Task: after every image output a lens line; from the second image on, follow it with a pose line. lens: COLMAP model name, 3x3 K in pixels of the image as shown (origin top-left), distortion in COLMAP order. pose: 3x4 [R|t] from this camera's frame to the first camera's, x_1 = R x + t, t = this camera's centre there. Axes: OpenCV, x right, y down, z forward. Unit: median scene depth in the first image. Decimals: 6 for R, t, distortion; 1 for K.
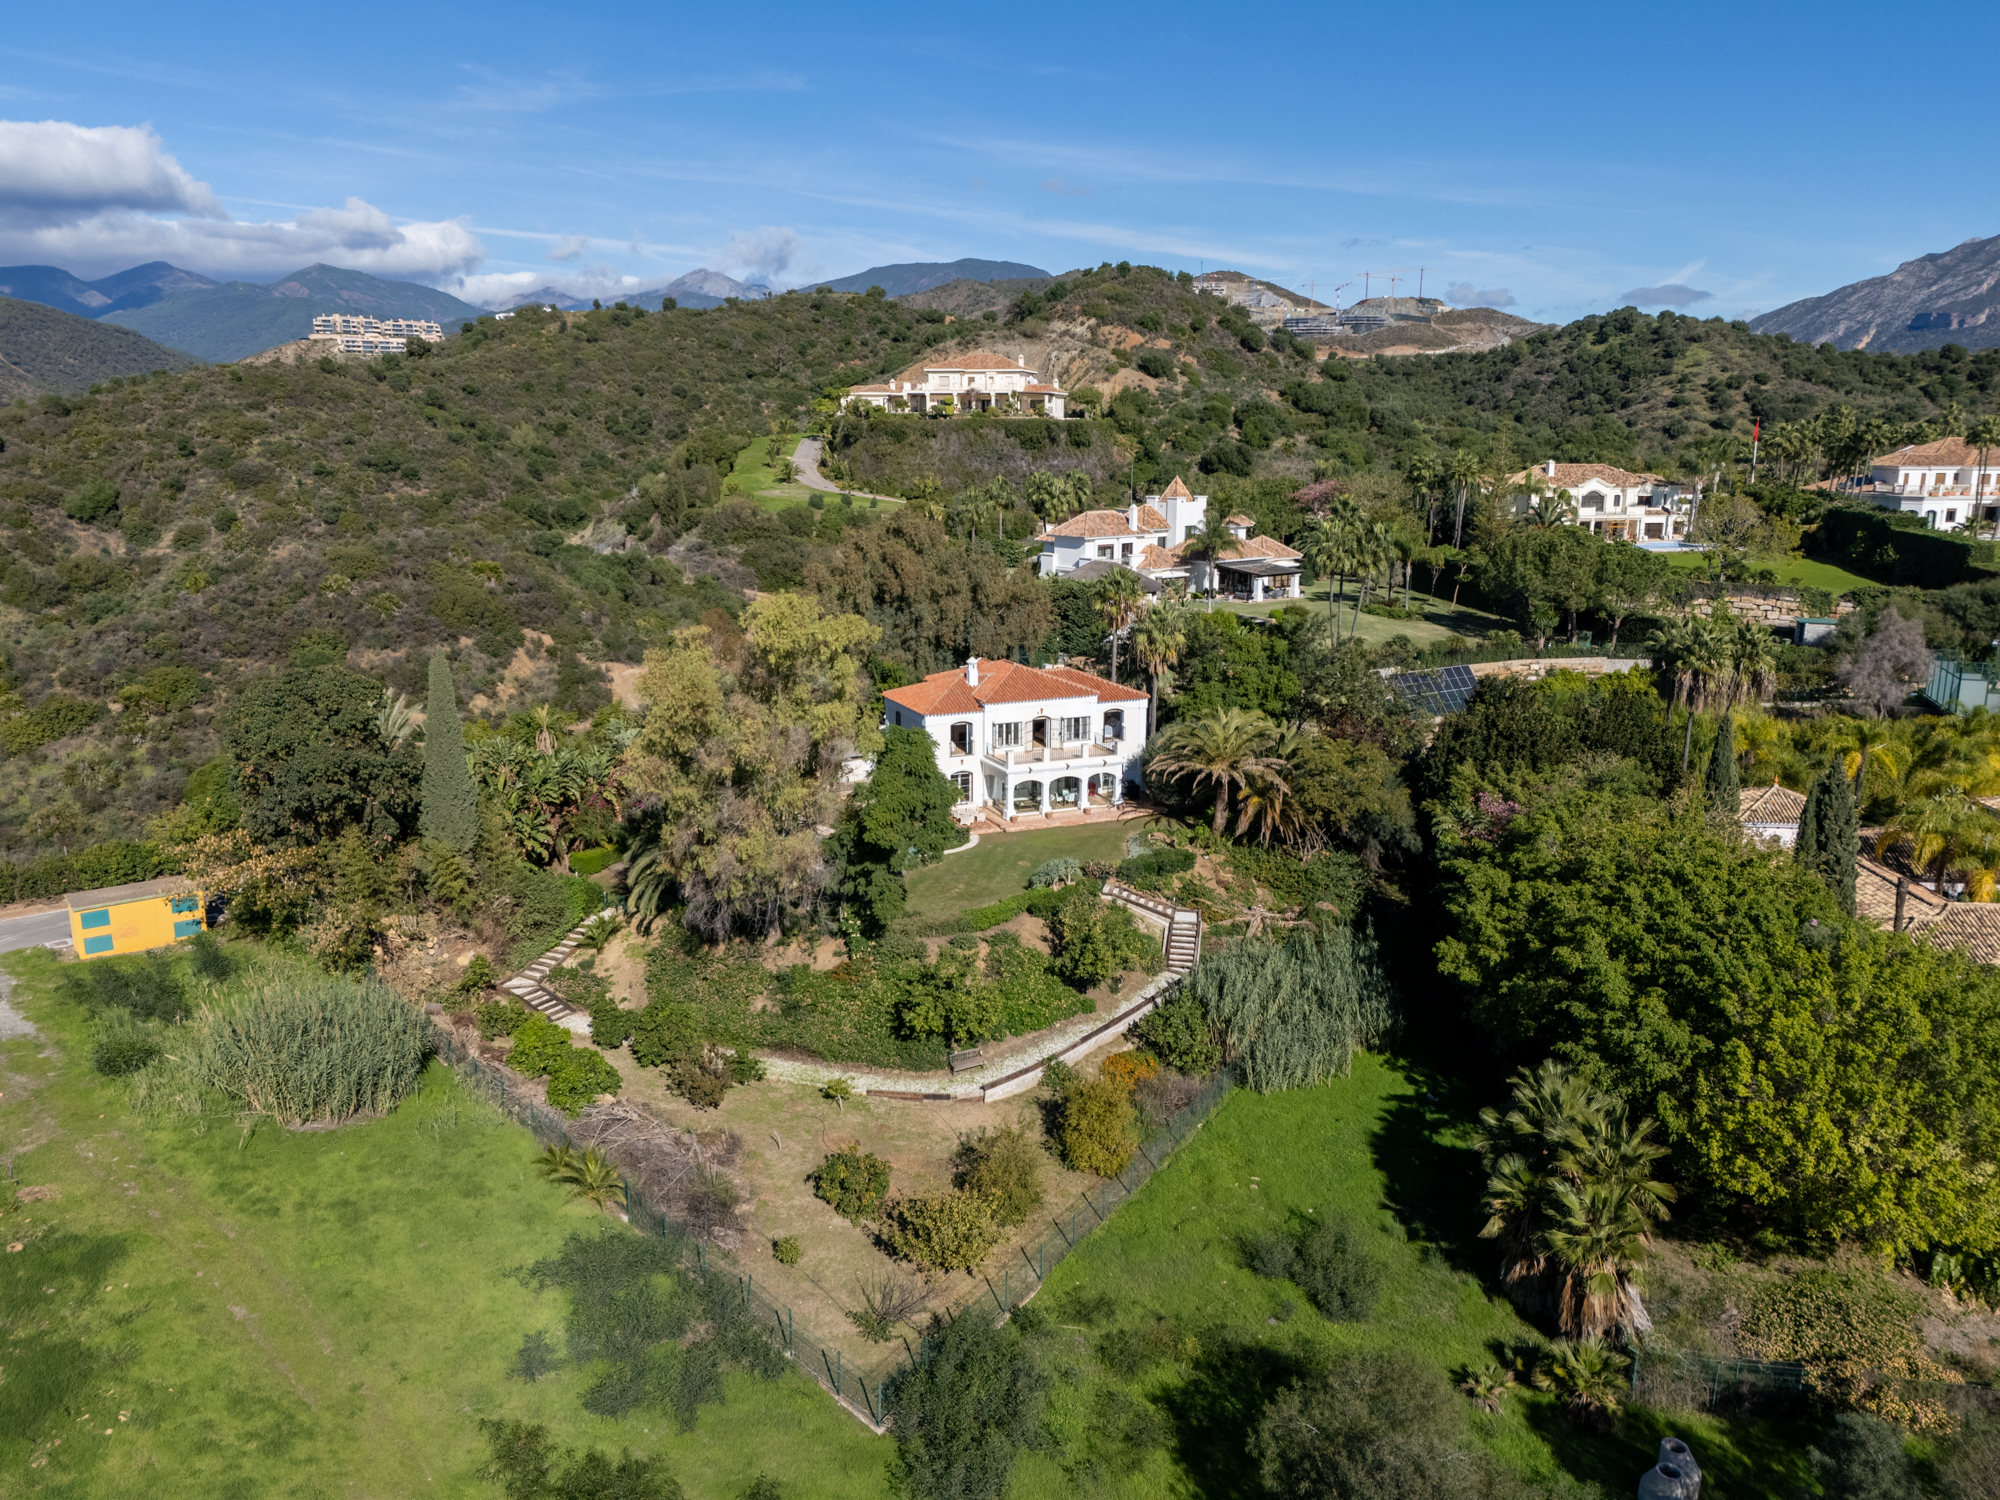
lens RADIAL K [[1505.5, 0, 1001.6], [0, 1505.5, 772.6], [0, 0, 1]] dist [0.140946, -0.315201]
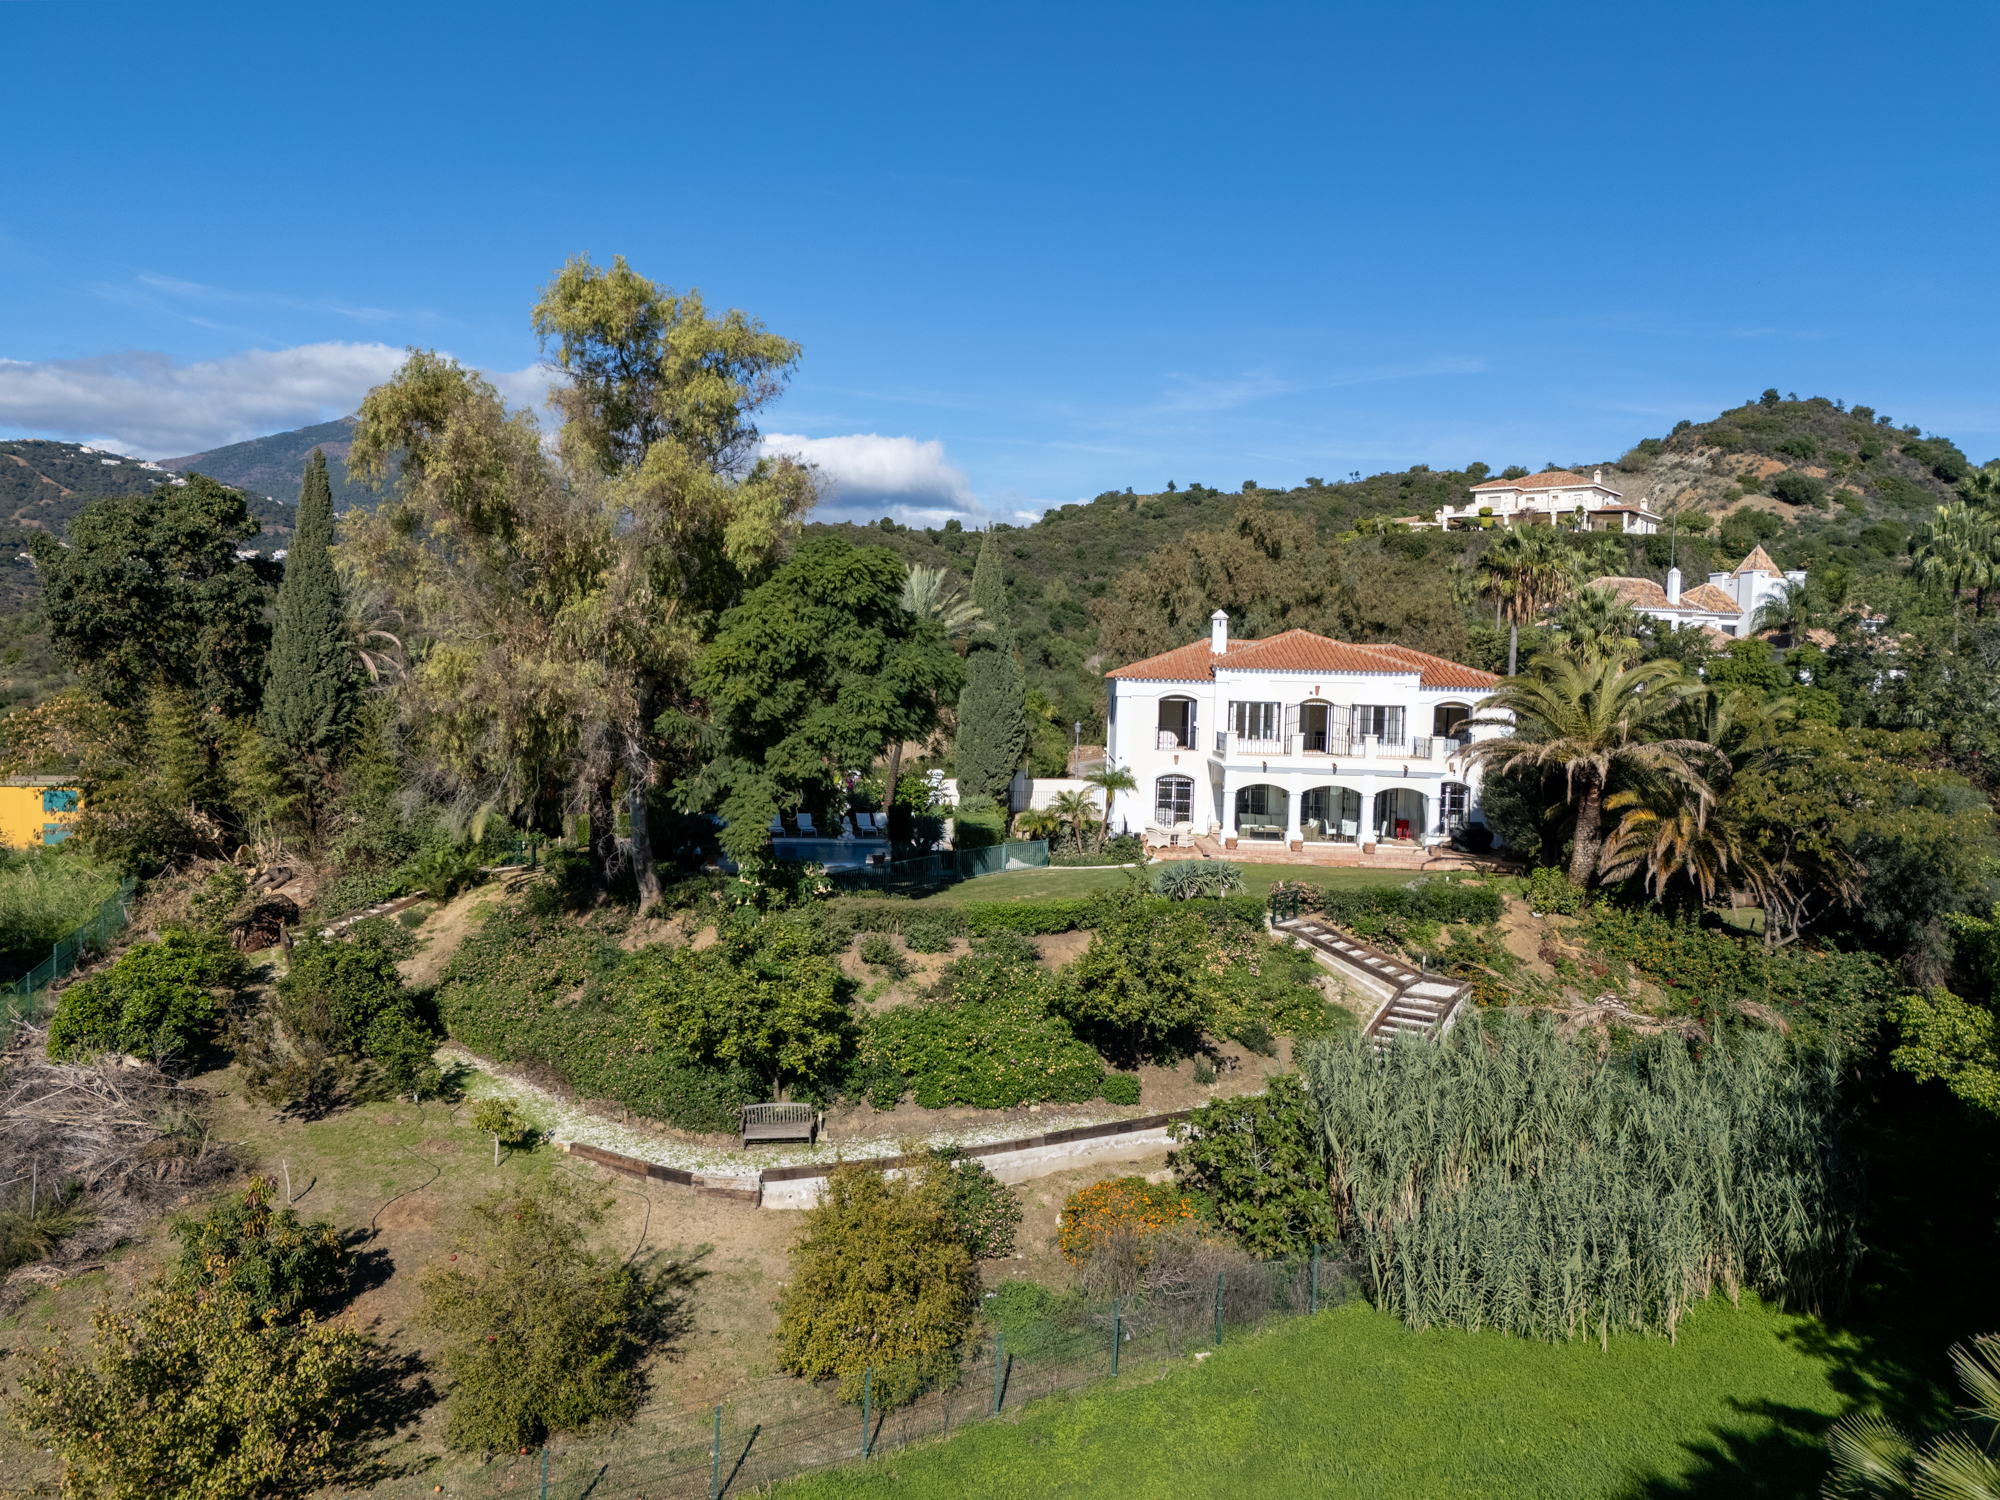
lens RADIAL K [[1486.7, 0, 1006.1], [0, 1486.7, 748.4], [0, 0, 1]] dist [0.040526, -0.033338]
pose [[0.899513, 0.036495, -0.435366, 0.178144], [-0.122589, 0.977556, -0.171339, 0.102515], [0.419342, 0.207493, 0.883798, 0.407261]]
